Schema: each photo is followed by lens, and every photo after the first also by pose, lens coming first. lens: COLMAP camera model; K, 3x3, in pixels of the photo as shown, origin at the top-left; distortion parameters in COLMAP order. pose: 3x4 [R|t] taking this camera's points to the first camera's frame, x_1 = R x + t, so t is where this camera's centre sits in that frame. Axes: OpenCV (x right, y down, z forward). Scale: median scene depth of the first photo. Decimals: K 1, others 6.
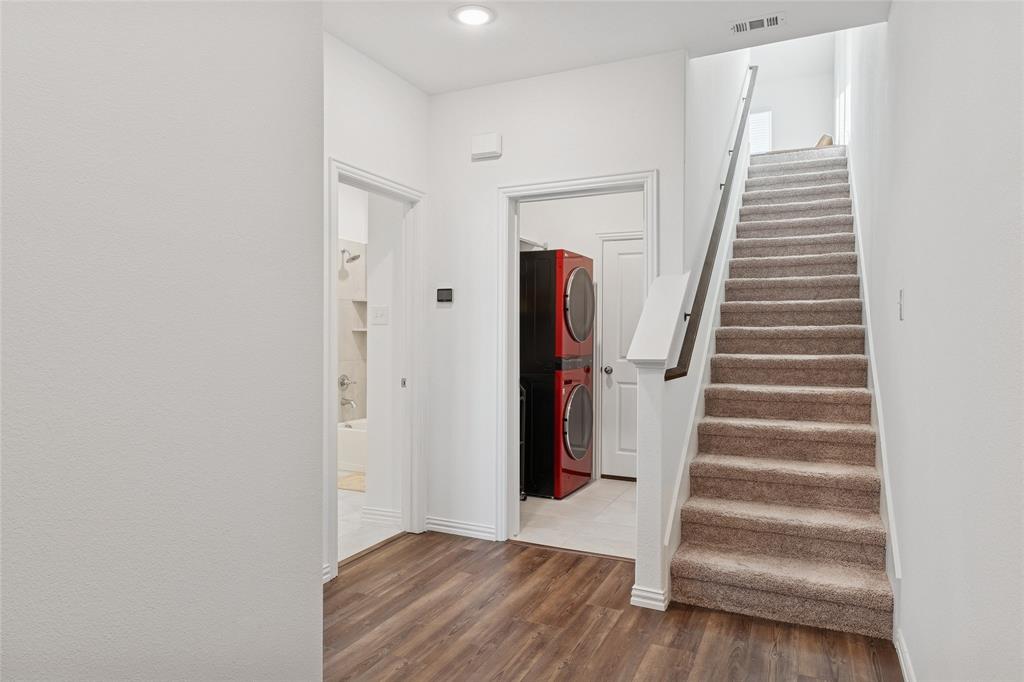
lens RADIAL K [[606.7, 0, 513.2], [0, 606.7, 343.1], [0, 0, 1]] dist [-0.004004, 0.000769]
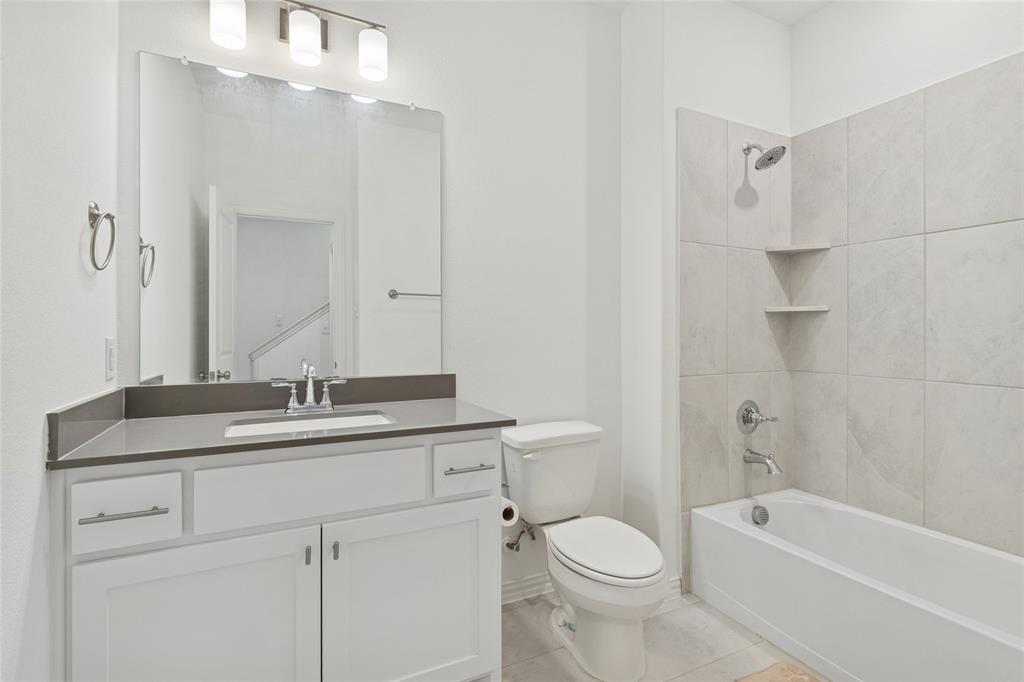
lens RADIAL K [[501.4, 0, 519.1], [0, 501.4, 336.7], [0, 0, 1]] dist [0.006624, -0.001596]
pose [[0.784457, -0.002282, -0.620179, -0.172398], [0.006846, 0.999964, 0.004980, -0.003218], [0.620145, -0.008152, 0.784445, 0.563778]]
